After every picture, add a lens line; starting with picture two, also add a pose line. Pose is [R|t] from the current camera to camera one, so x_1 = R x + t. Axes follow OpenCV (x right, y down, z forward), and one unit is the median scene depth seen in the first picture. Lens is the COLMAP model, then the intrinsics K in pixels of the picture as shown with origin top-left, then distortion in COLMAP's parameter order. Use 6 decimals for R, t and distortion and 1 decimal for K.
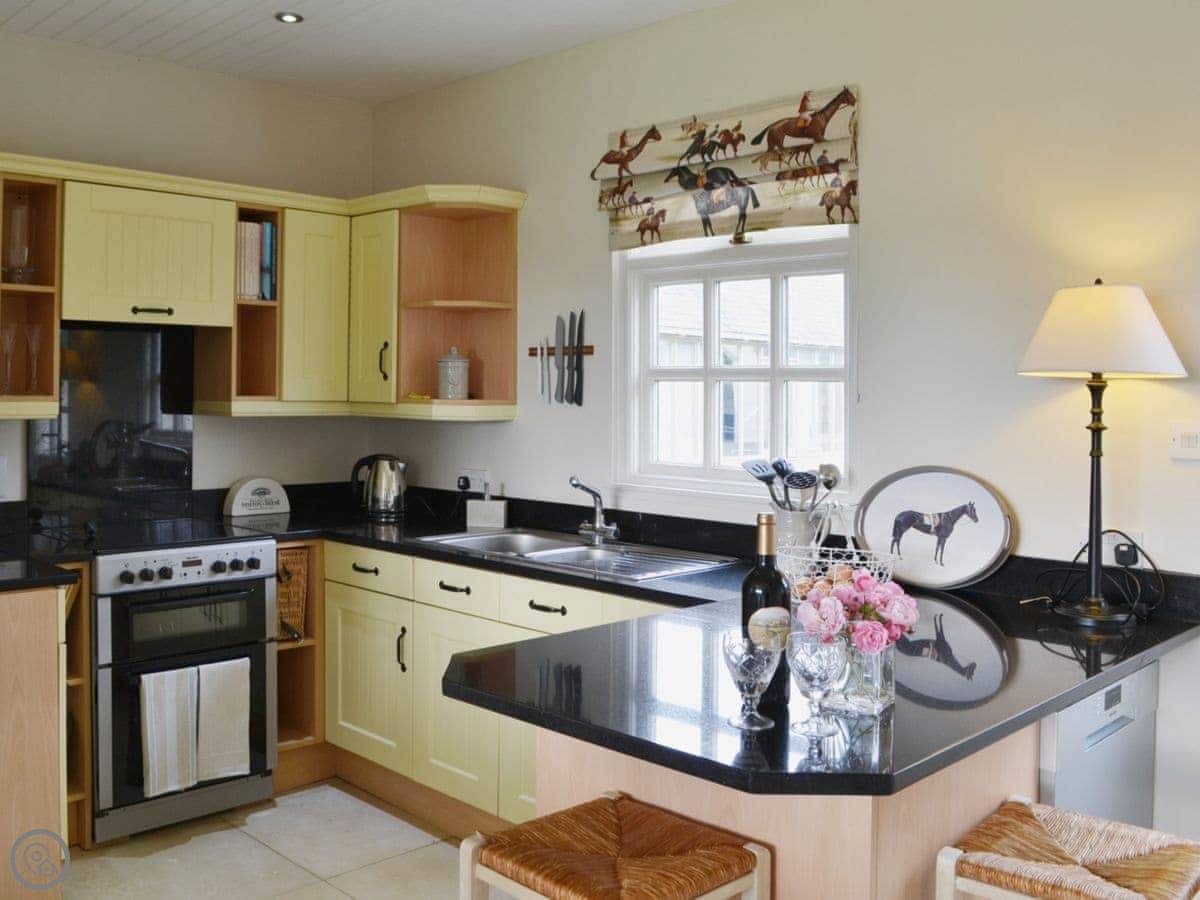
lens RADIAL K [[1117.1, 0, 600.0], [0, 1117.1, 450.0], [0, 0, 1]] dist [-0.086917, 0.022957]
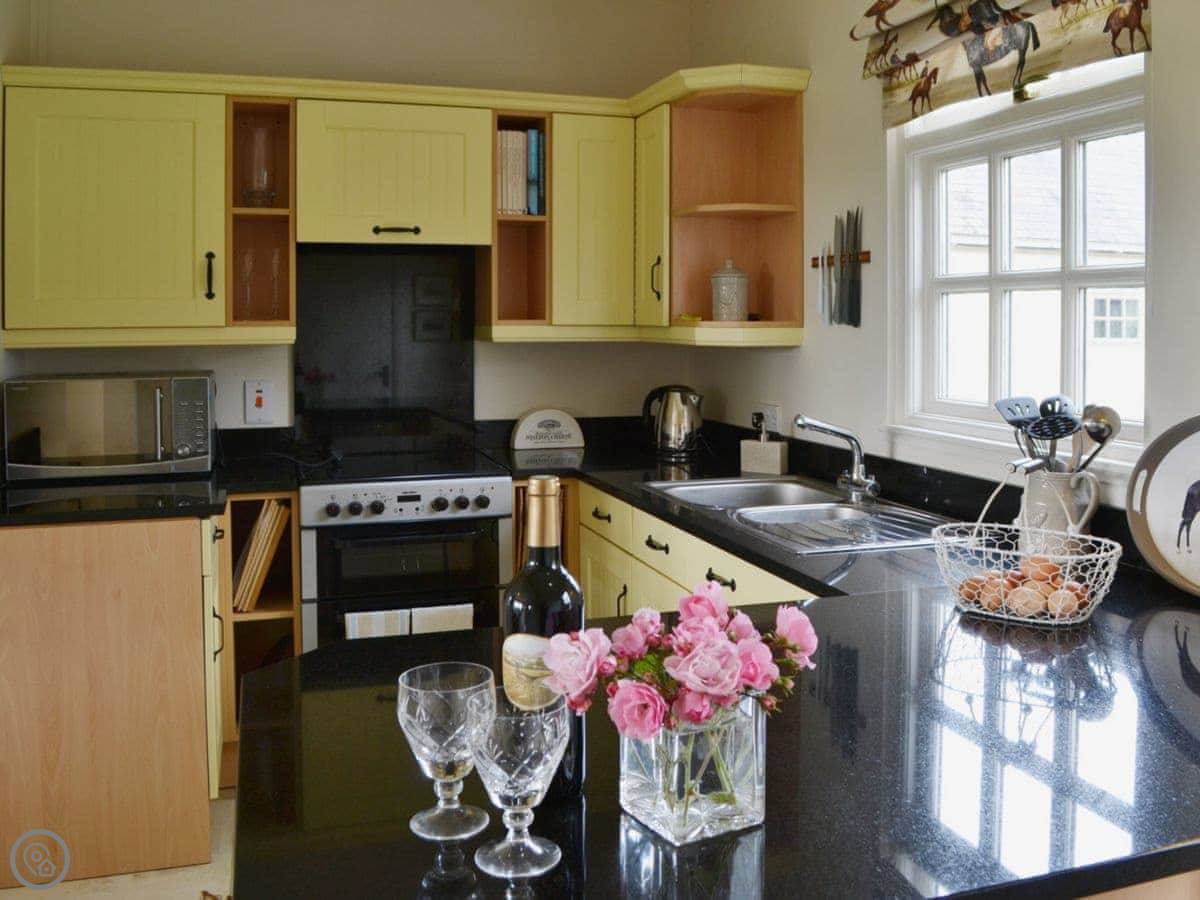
lens RADIAL K [[1139.8, 0, 651.6], [0, 1139.8, 395.3], [0, 0, 1]] dist [-0.075117, 0.008963]
pose [[0.898764, 0.016208, -0.438134, 0.218520], [-0.011918, 0.999850, 0.012539, 0.000981], [0.438272, -0.006048, 0.898822, 0.212693]]
